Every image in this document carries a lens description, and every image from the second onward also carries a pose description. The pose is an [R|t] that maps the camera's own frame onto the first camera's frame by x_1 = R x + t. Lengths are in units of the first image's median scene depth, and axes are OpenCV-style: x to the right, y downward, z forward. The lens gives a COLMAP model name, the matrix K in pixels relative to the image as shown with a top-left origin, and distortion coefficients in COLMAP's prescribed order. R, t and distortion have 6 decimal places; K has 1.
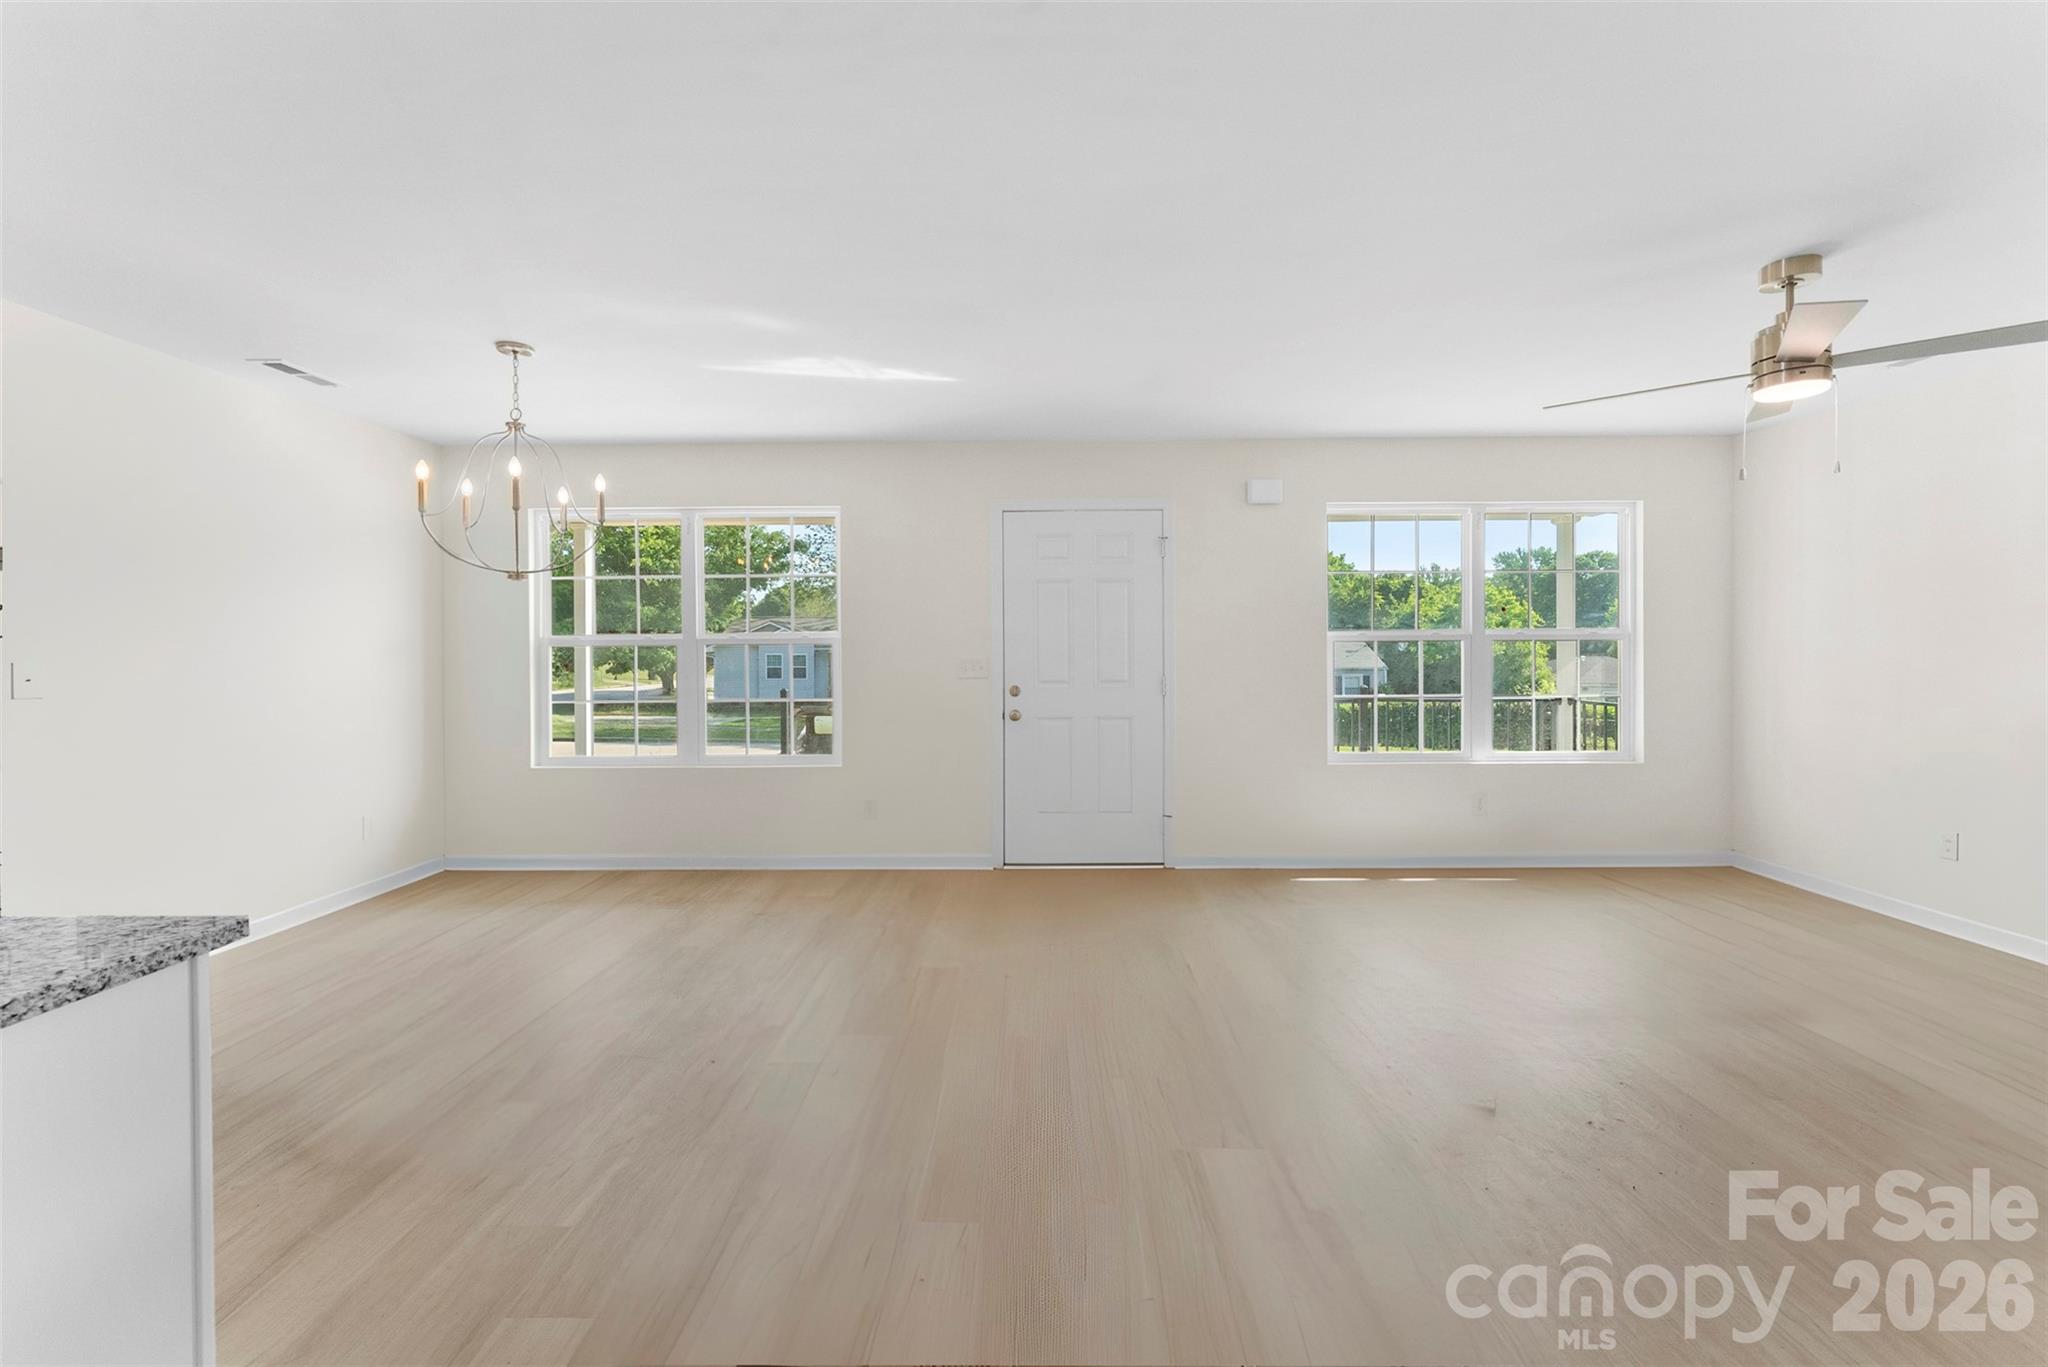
lens RADIAL K [[828.2, 0, 1017.4], [0, 828.2, 654.6], [0, 0, 1]] dist [-0.001285, -0.000403]
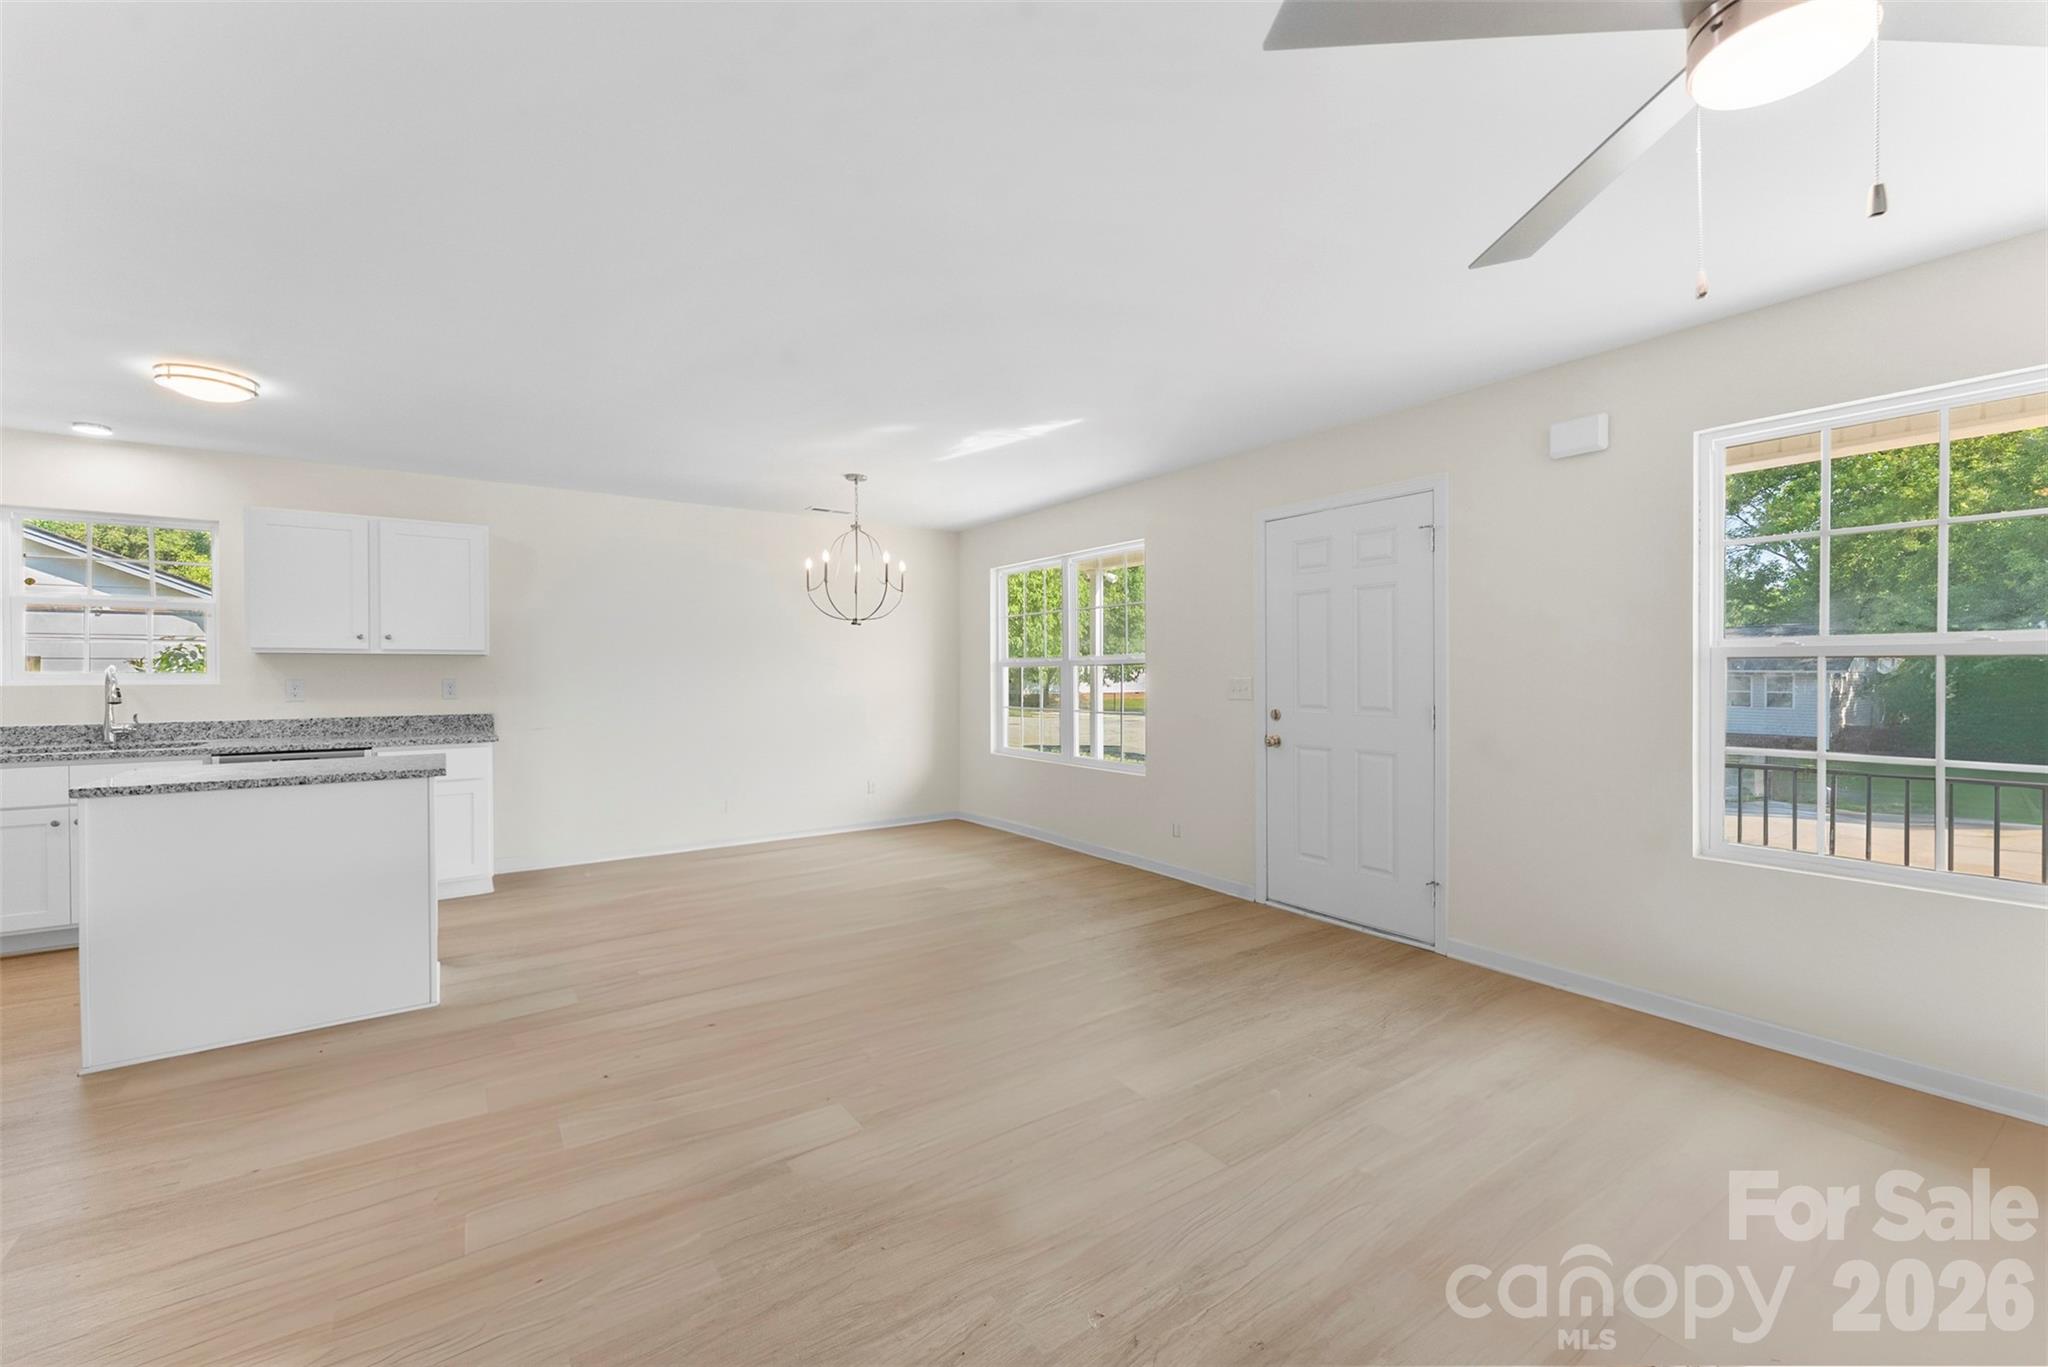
lens RADIAL K [[821.1, 0, 1017.4], [0, 821.1, 672.8], [0, 0, 1]] dist [-0.002869, 0.000175]
pose [[0.582742, 0.006378, -0.812632, 0.842790], [-0.006465, 0.999974, 0.003212, -0.005291], [0.812632, 0.003381, 0.582768, 0.348032]]
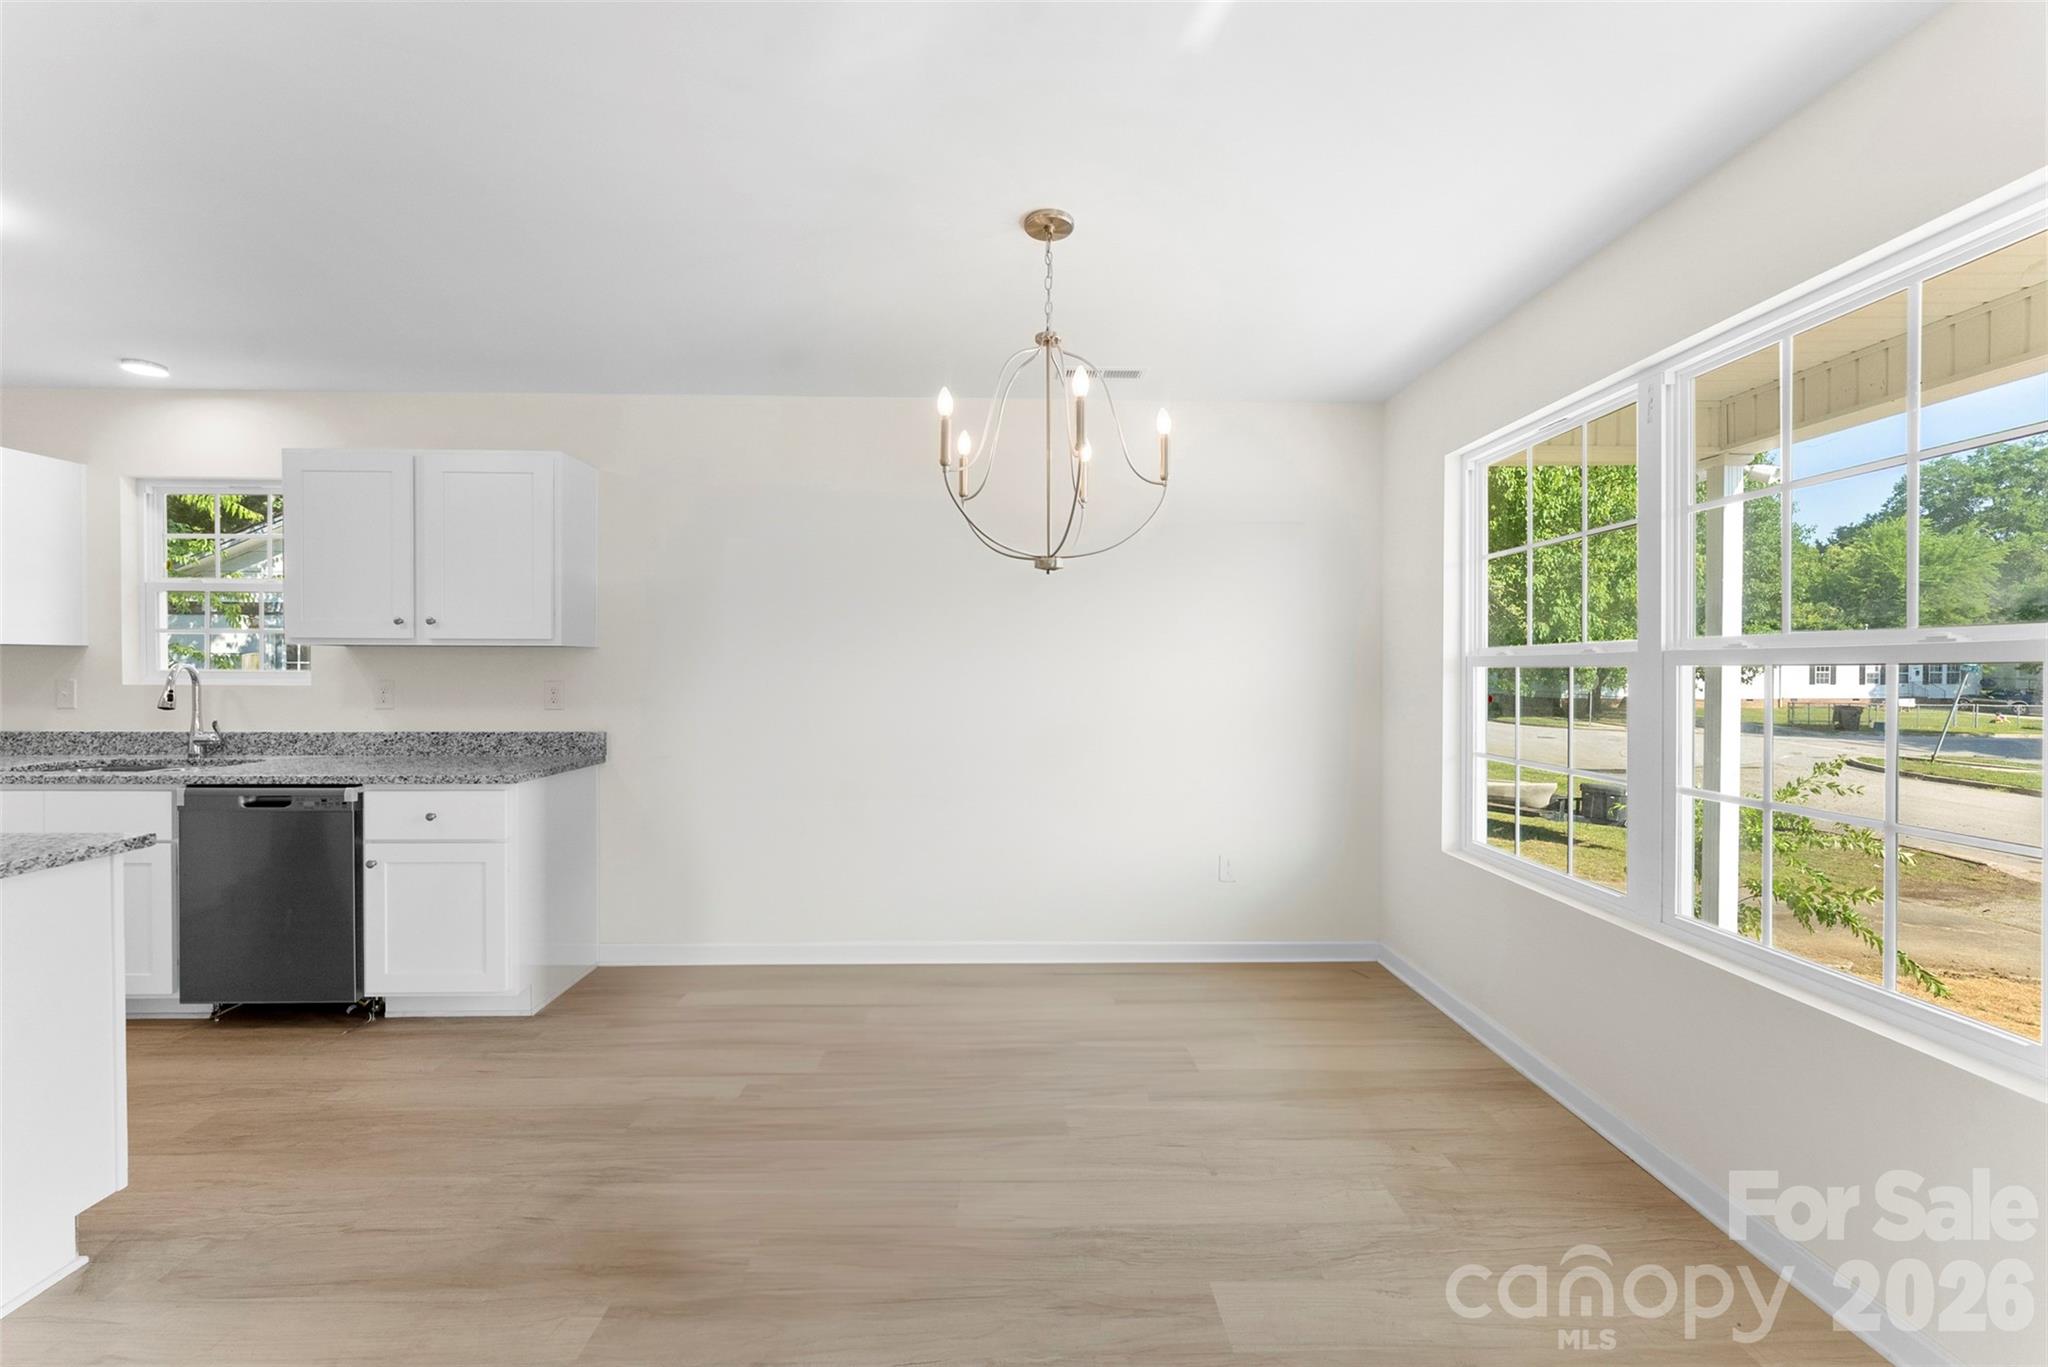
lens RADIAL K [[821.1, 0, 1017.4], [0, 821.1, 672.8], [0, 0, 1]] dist [-0.002869, 0.000175]
pose [[0.041465, 0.012970, -0.999056, 0.063228], [-0.010202, 0.999869, 0.012557, -0.013209], [0.999088, 0.009671, 0.041592, 0.961061]]
